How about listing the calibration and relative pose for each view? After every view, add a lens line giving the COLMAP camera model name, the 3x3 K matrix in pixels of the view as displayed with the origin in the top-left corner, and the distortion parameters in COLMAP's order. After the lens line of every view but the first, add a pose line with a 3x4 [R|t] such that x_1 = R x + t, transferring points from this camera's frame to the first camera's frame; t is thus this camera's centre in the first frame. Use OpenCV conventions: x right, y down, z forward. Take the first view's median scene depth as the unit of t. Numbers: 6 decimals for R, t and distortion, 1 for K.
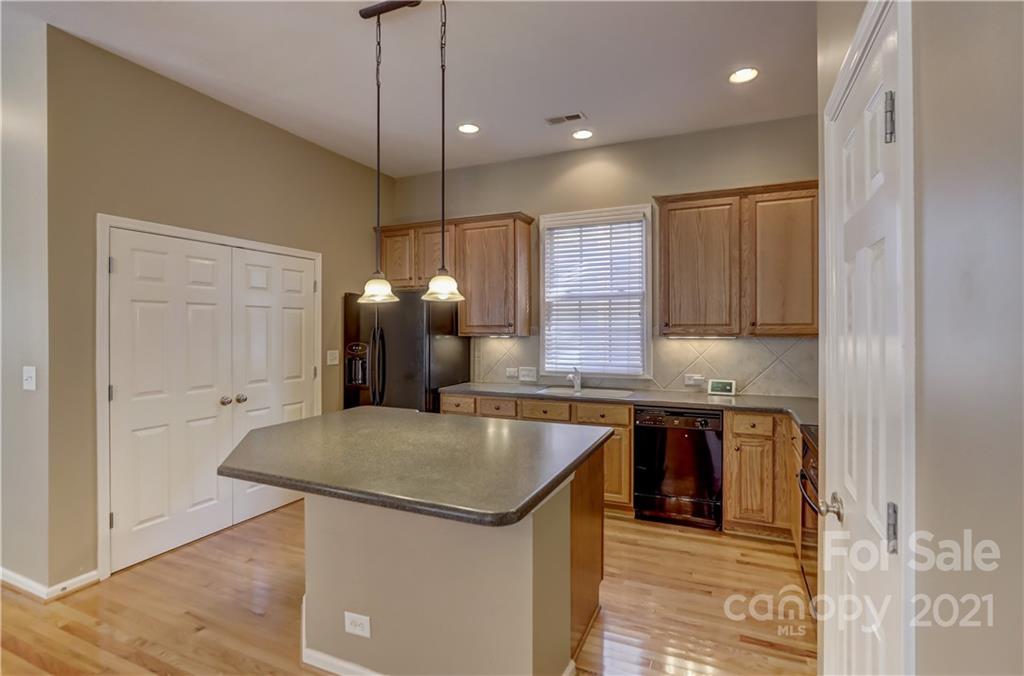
lens RADIAL K [[489.4, 0, 517.0], [0, 489.4, 323.8], [0, 0, 1]] dist [-0.011021, -0.000132]
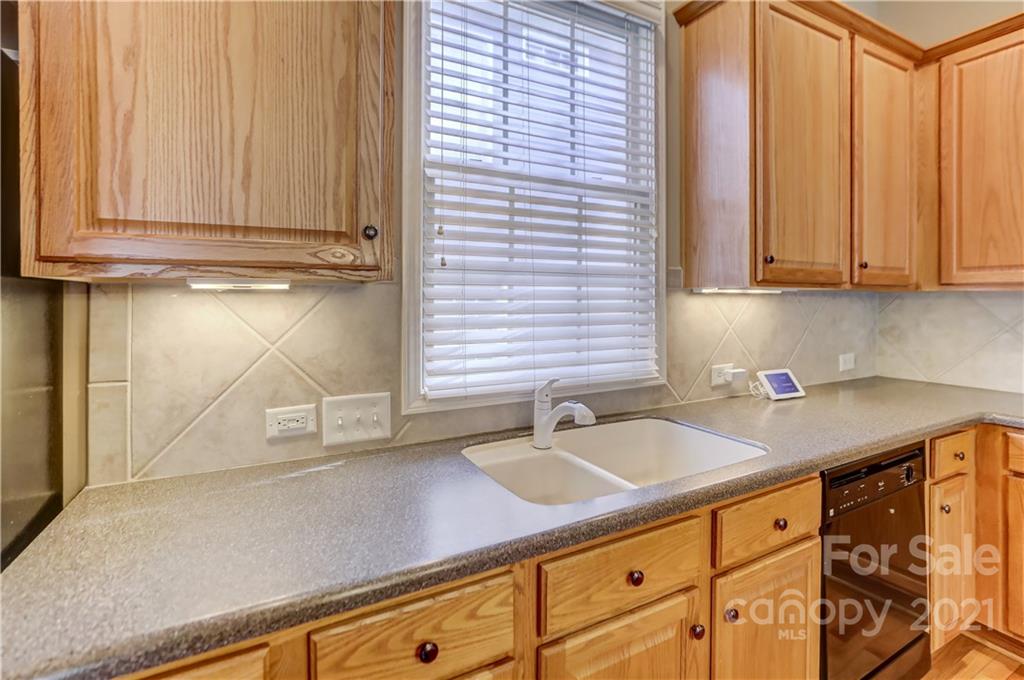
lens RADIAL K [[482.8, 0, 514.1], [0, 482.8, 298.4], [0, 0, 1]] dist [-0.015158, 0.000386]
pose [[0.611465, 0.003752, 0.791262, -0.168092], [-0.008447, 0.999963, 0.001787, 0.035945], [-0.791226, -0.007777, 0.611474, 0.867424]]
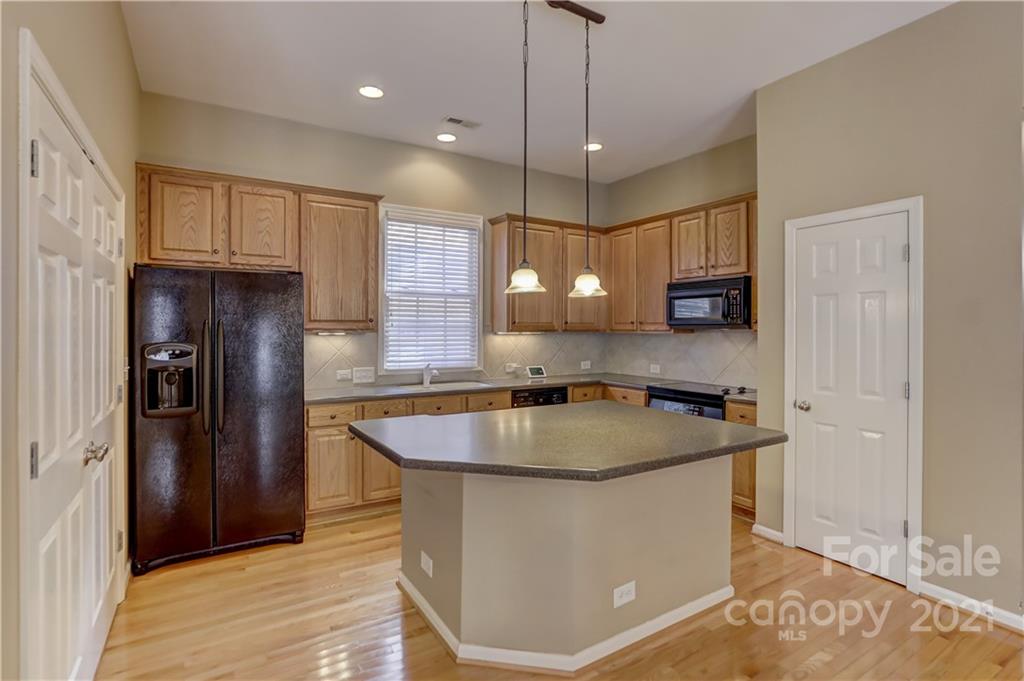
lens RADIAL K [[508.0, 0, 514.0], [0, 508.0, 326.3], [0, 0, 1]] dist [-0.006568, 0.000143]
pose [[0.561741, 0.008823, 0.827266, -0.687543], [-0.010491, 0.999939, -0.003540, 0.015097], [-0.827247, -0.006690, 0.561799, 0.282382]]
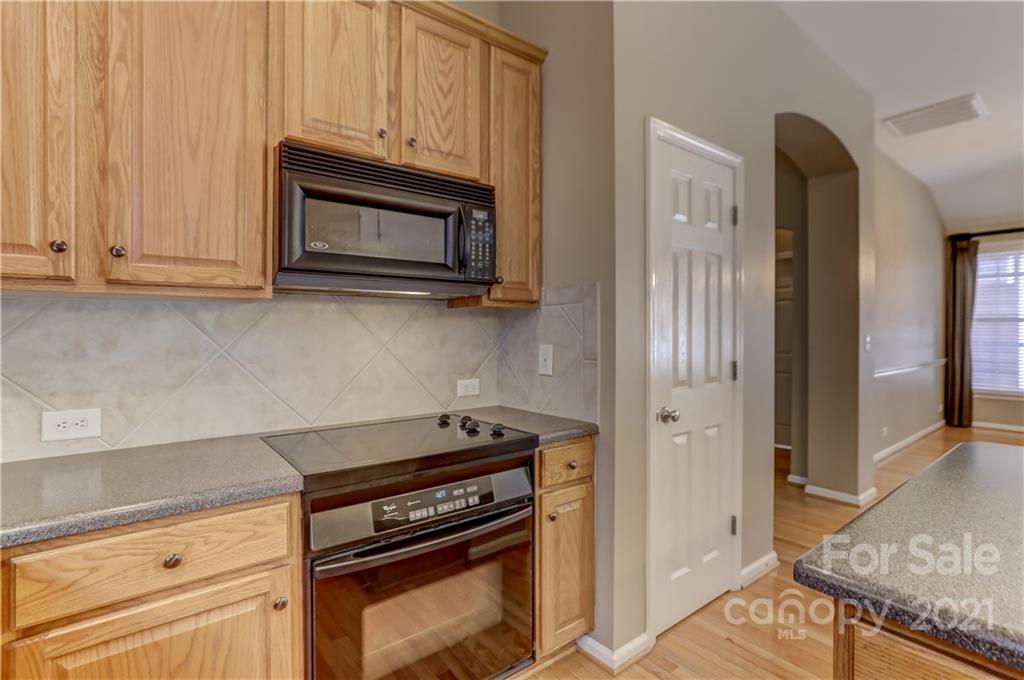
lens RADIAL K [[474.0, 0, 498.0], [0, 474.0, 332.9], [0, 0, 1]] dist [-0.029567, 0.012663]
pose [[-0.874363, 0.003172, 0.485262, 0.145794], [0.001028, 0.999989, -0.004684, 0.051320], [-0.485272, -0.003596, -0.874356, 0.855791]]
